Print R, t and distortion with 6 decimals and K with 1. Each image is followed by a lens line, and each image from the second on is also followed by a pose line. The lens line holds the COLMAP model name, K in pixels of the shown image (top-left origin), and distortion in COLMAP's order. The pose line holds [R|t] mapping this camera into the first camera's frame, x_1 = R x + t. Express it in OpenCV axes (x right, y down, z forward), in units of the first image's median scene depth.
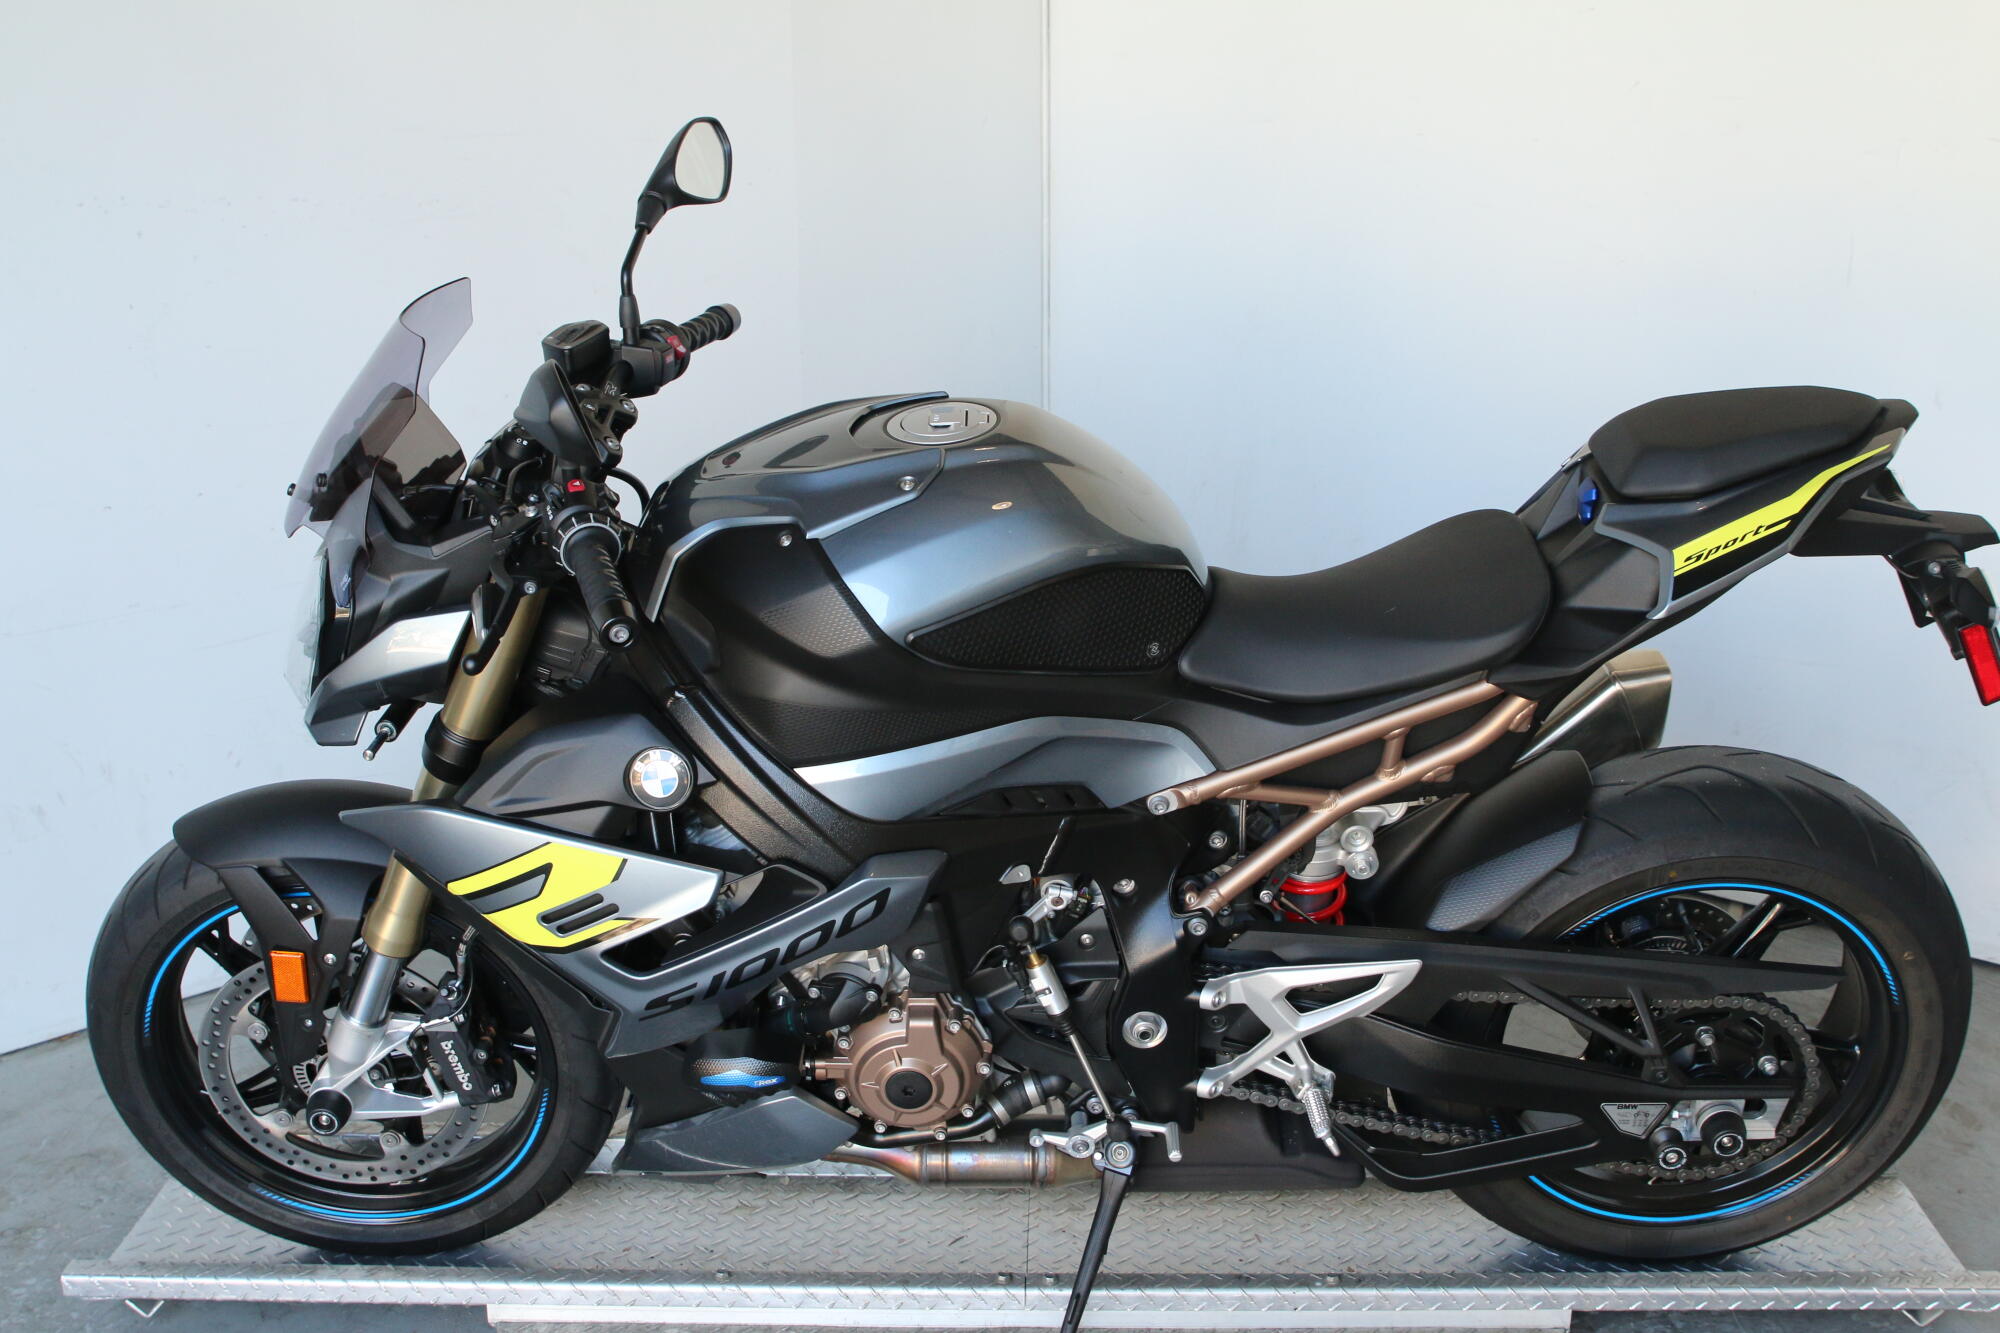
lens RADIAL K [[2220.1, 0, 998.7], [0, 2220.1, 653.4], [0, 0, 1]] dist [-0.149114, 0.124053]
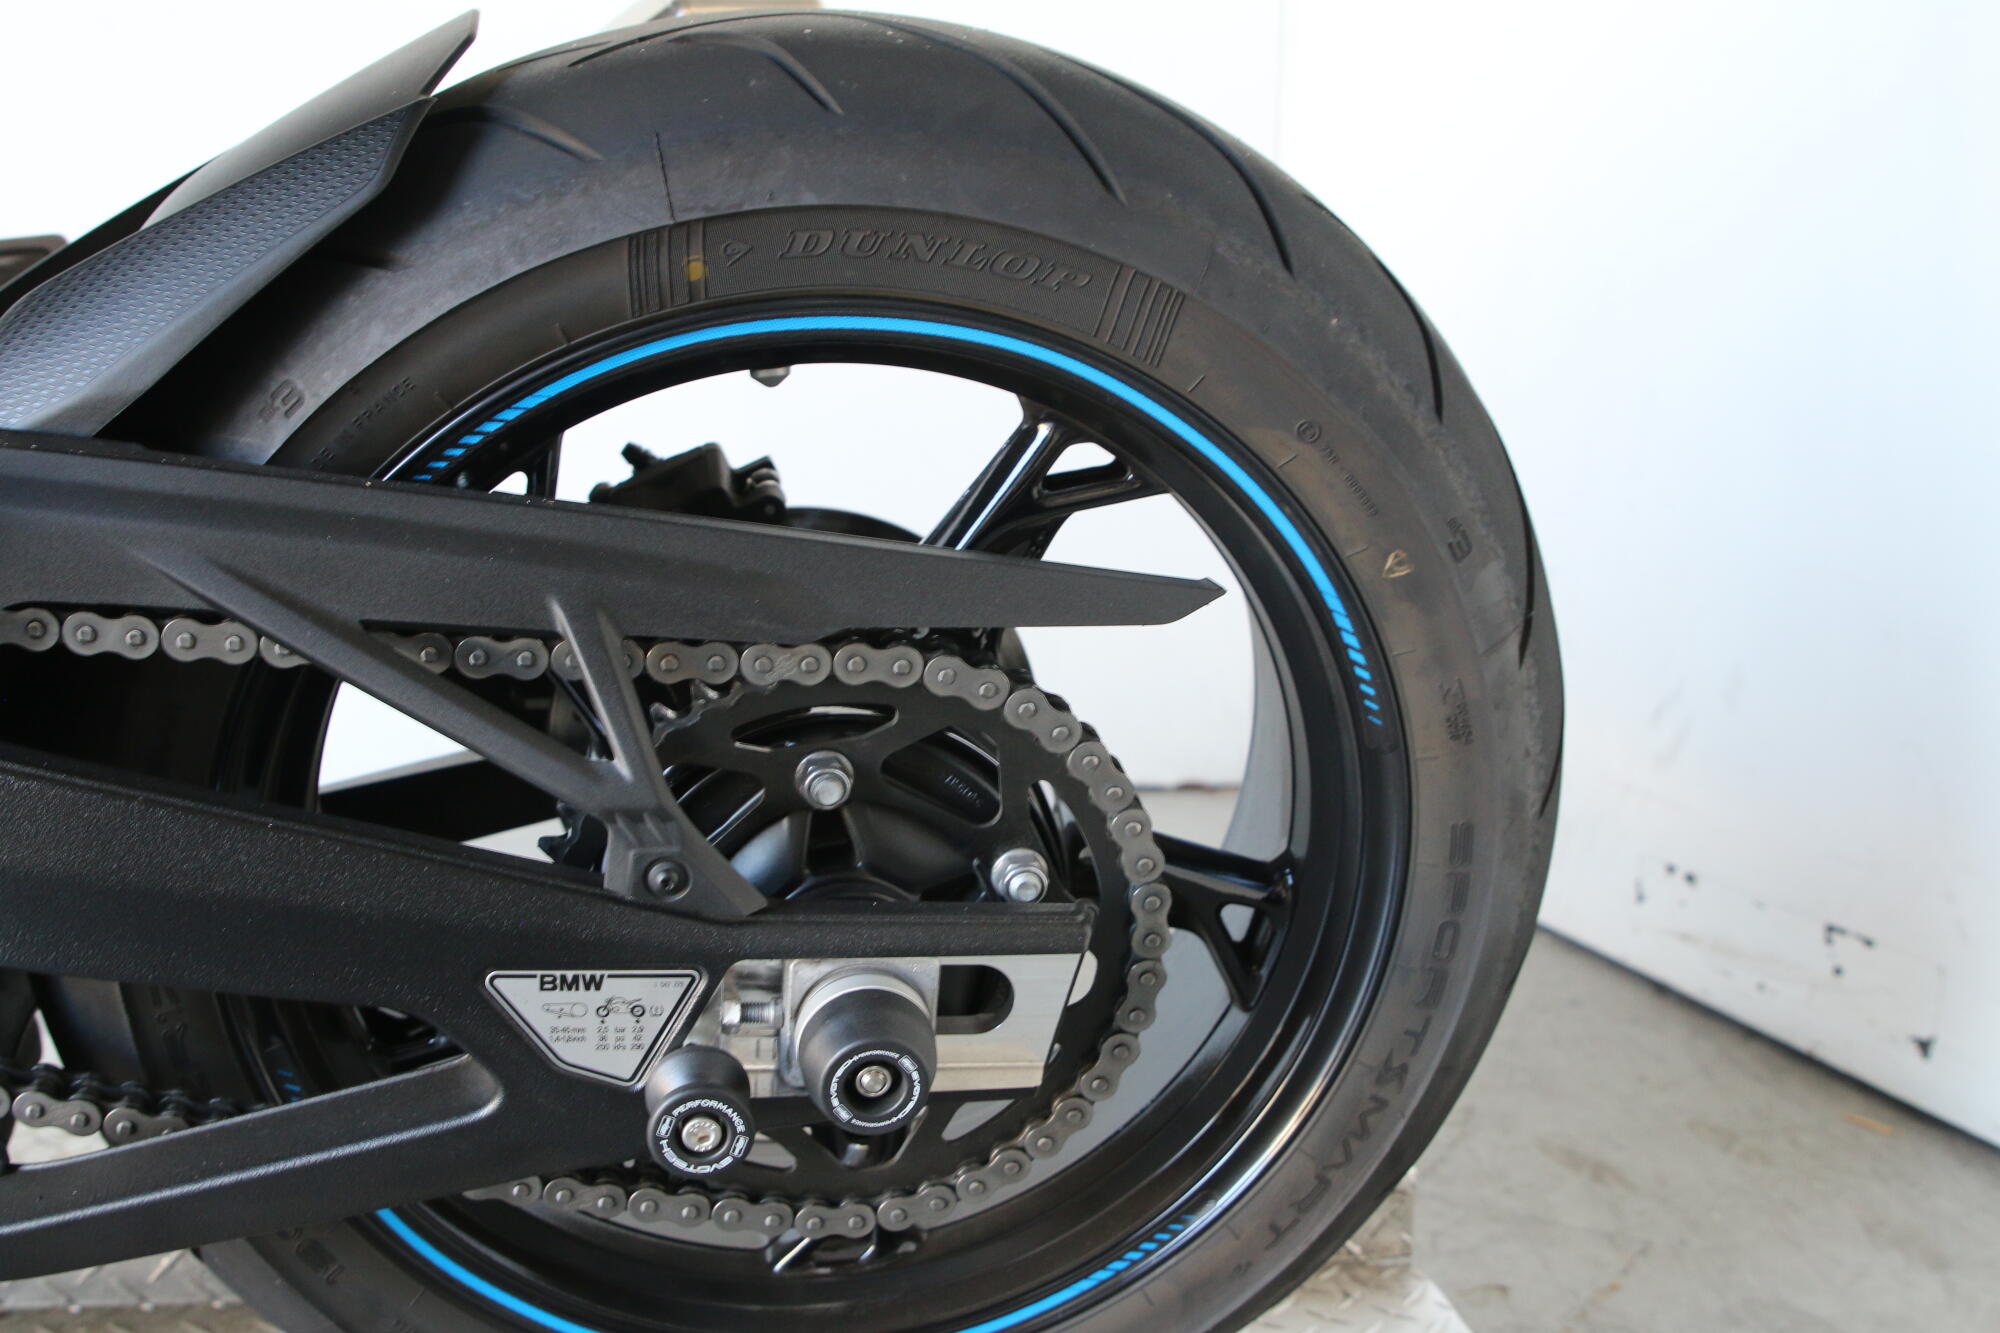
lens RADIAL K [[2183.2, 0, 1003.8], [0, 2183.2, 642.0], [0, 0, 1]] dist [-0.122976, 0.045863]
pose [[0.979276, 0.007508, 0.202393, 0.289750], [0.016853, 0.992826, -0.118375, 0.199445], [-0.201830, 0.119333, 0.972124, 0.679355]]
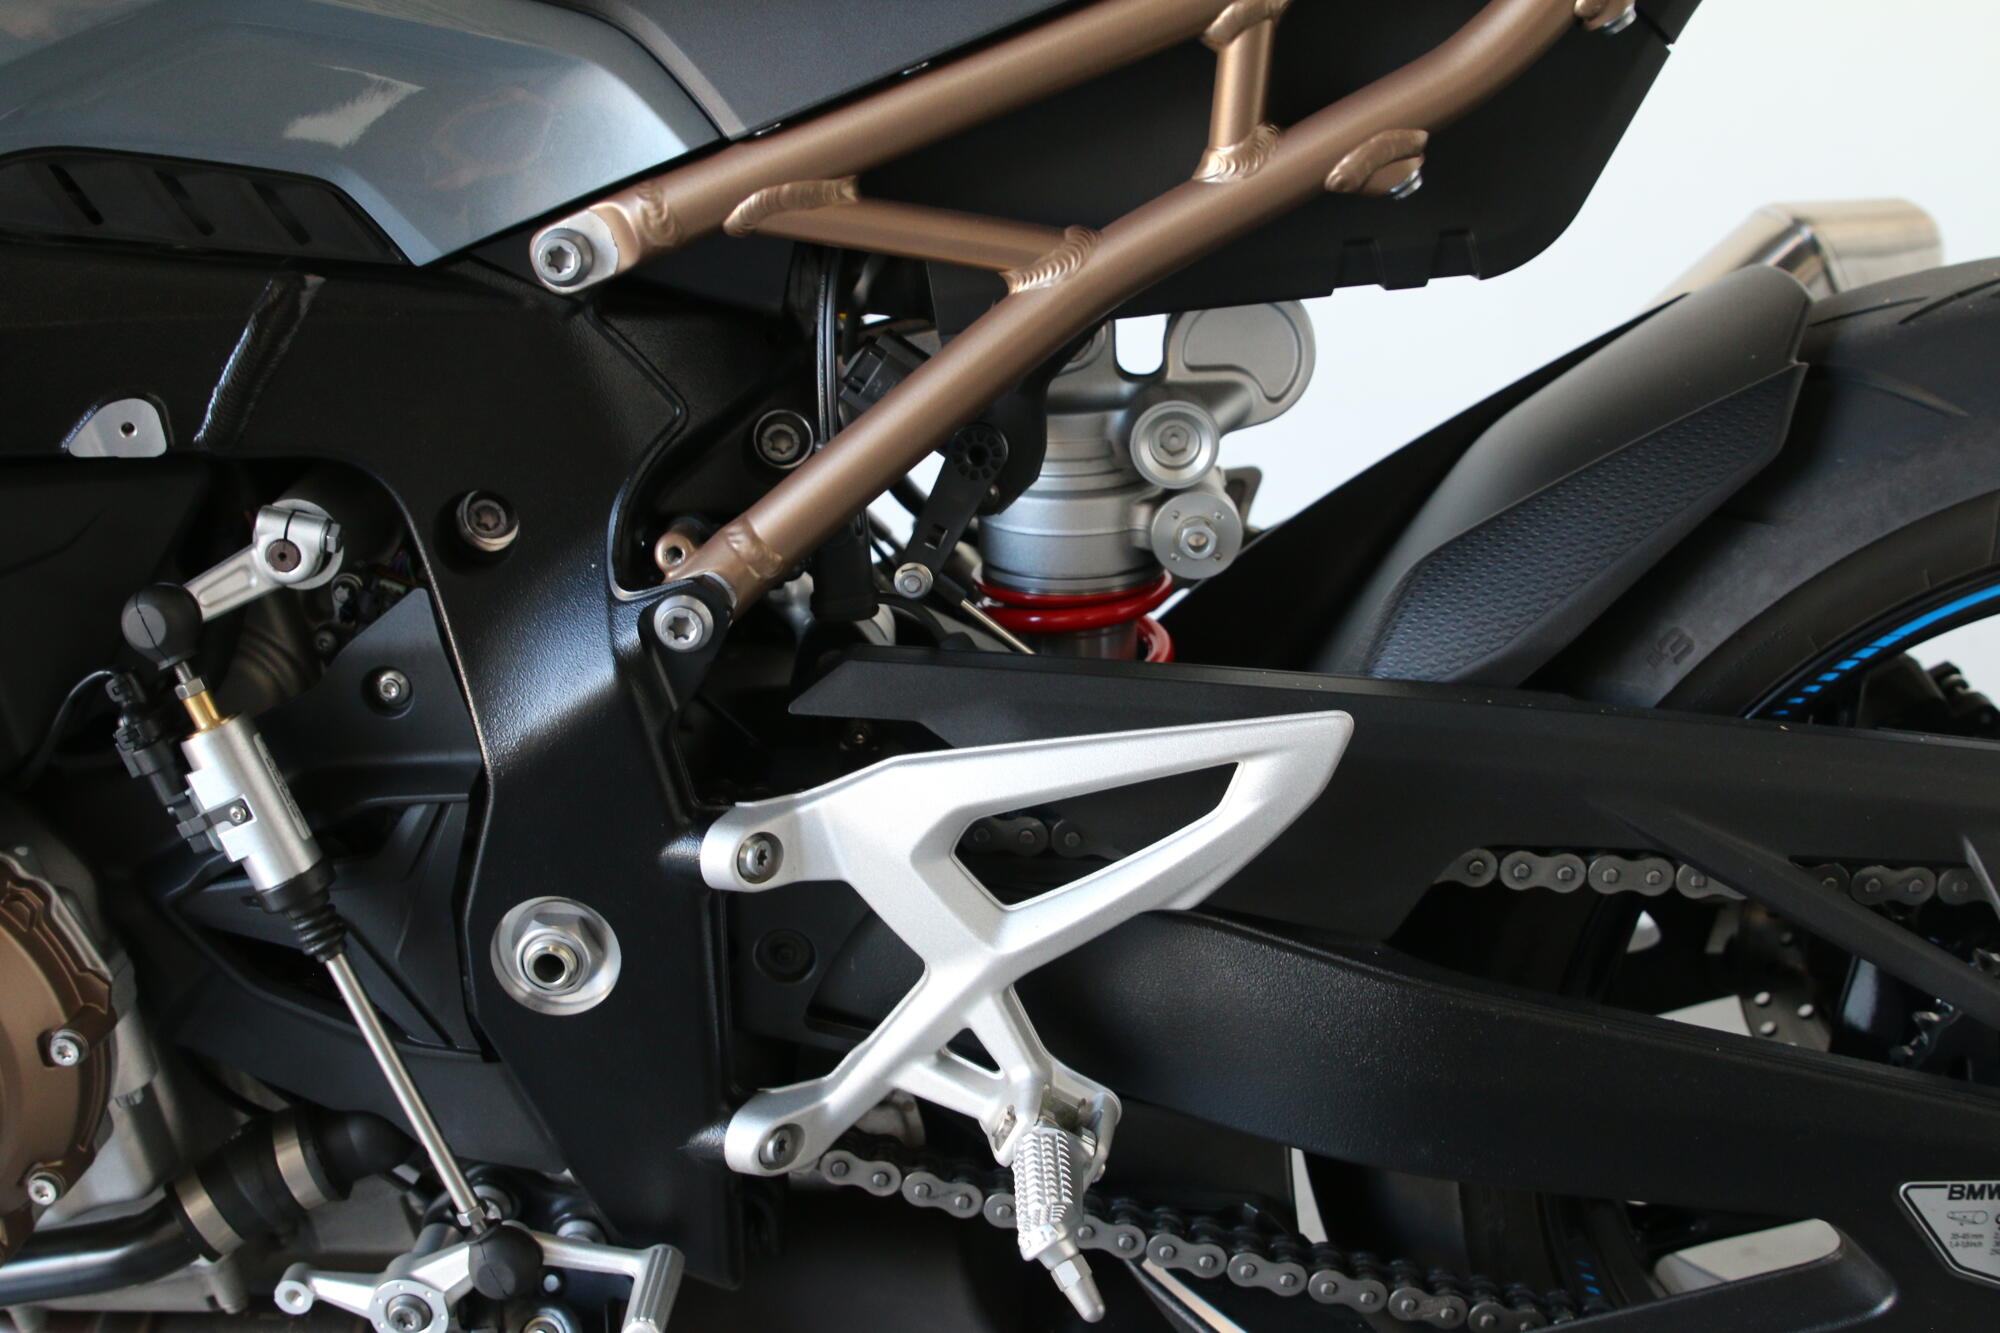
lens RADIAL K [[2220.1, 0, 998.7], [0, 2220.1, 653.4], [0, 0, 1]] dist [-0.149114, 0.124053]
pose [[0.999779, -0.006361, -0.020023, 0.143601], [0.003052, 0.986929, -0.161128, 0.180618], [0.020786, 0.161032, 0.986730, 0.658751]]
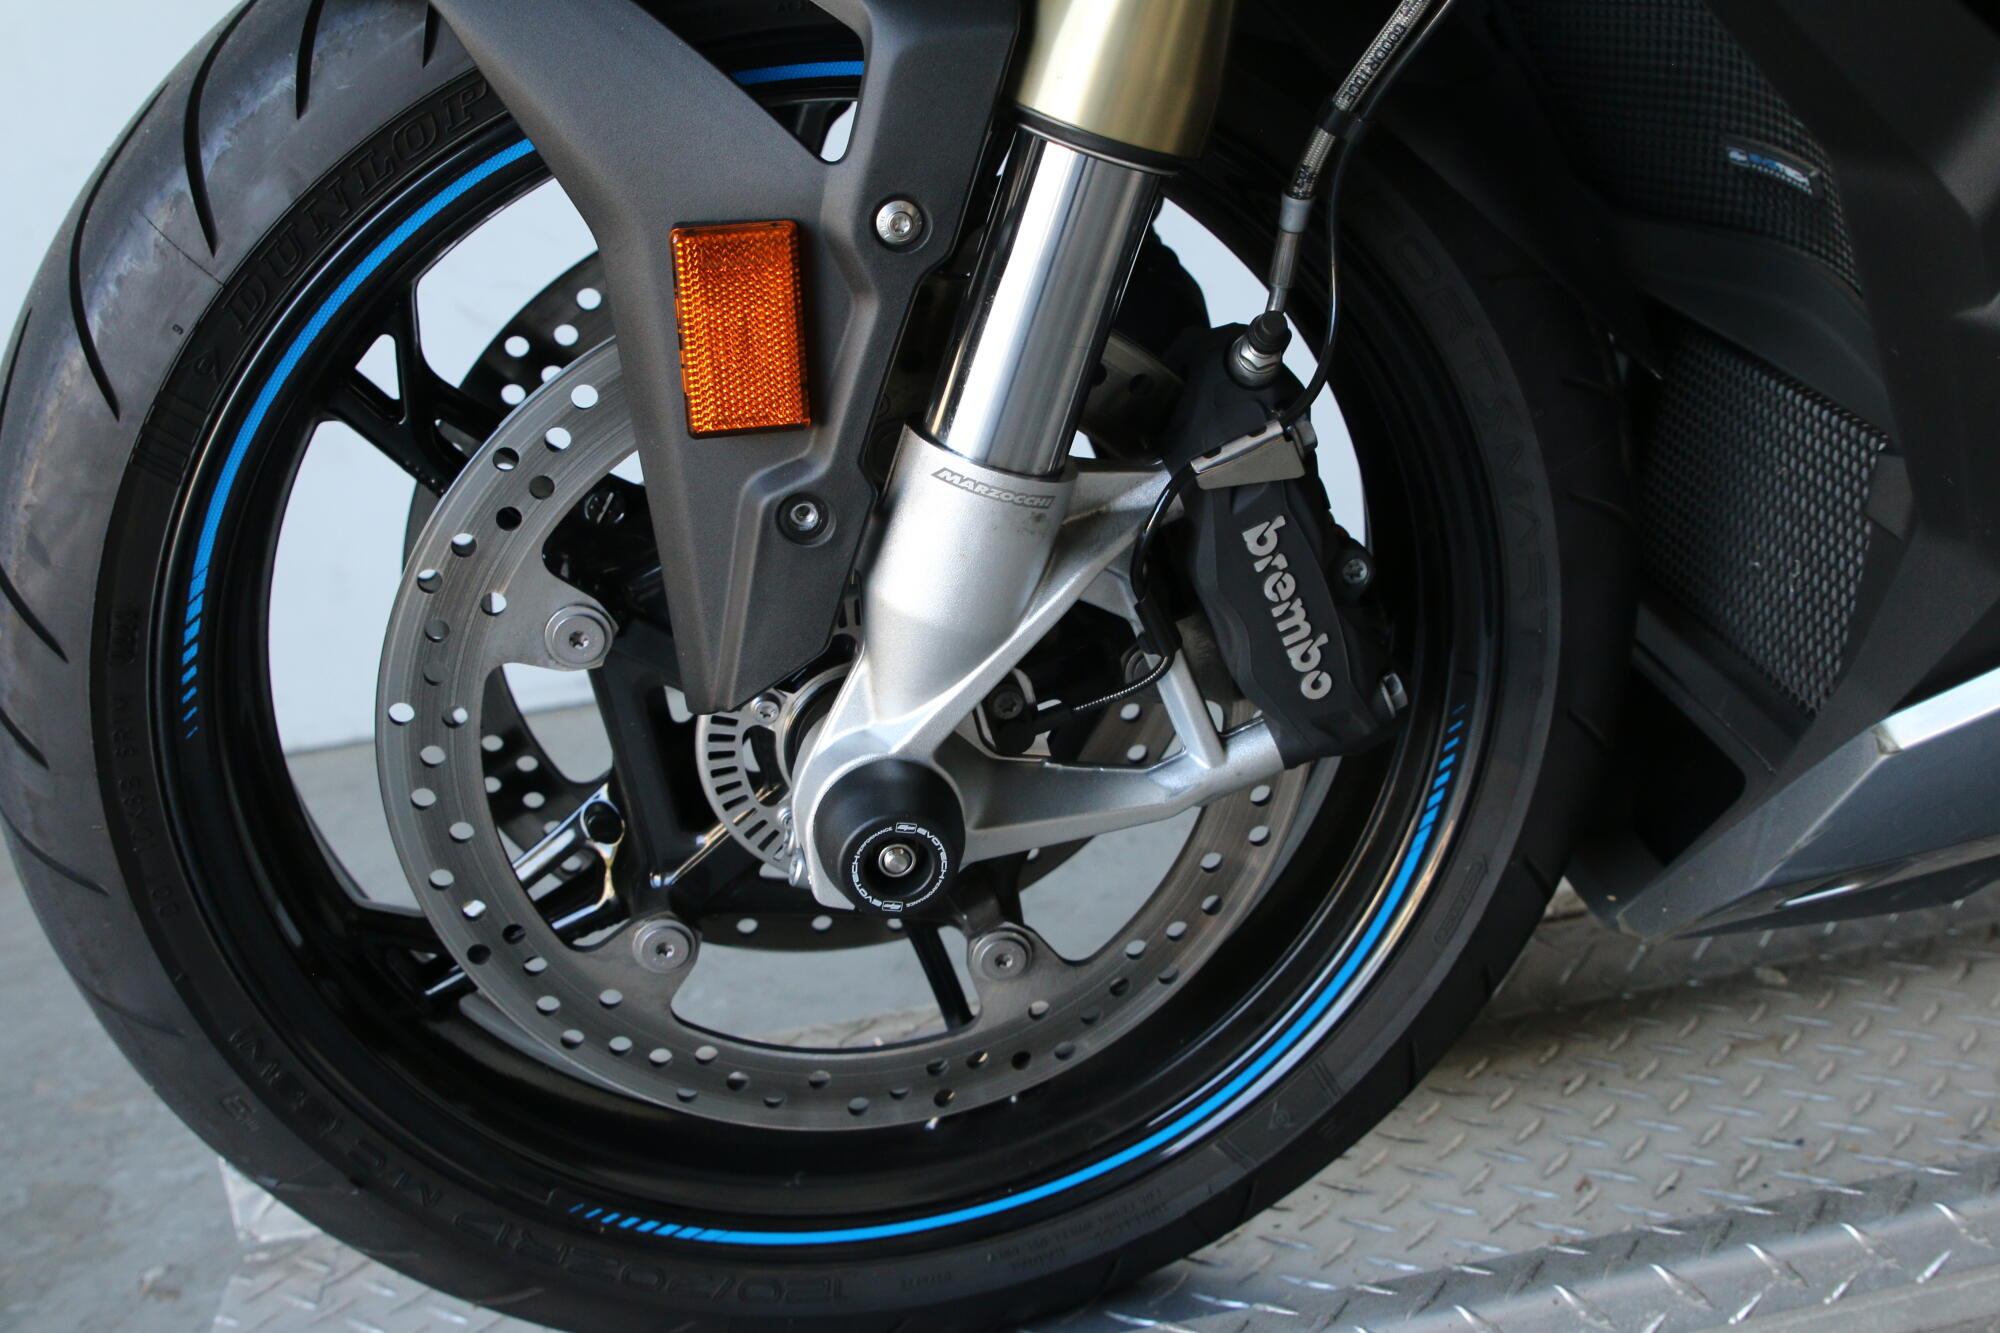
lens RADIAL K [[2220.1, 0, 998.7], [0, 2220.1, 653.4], [0, 0, 1]] dist [-0.149114, 0.124053]
pose [[0.980828, -0.156472, 0.116161, -0.341416], [0.161435, 0.986278, -0.034569, 0.209369], [-0.109157, 0.052659, 0.992629, 0.743805]]
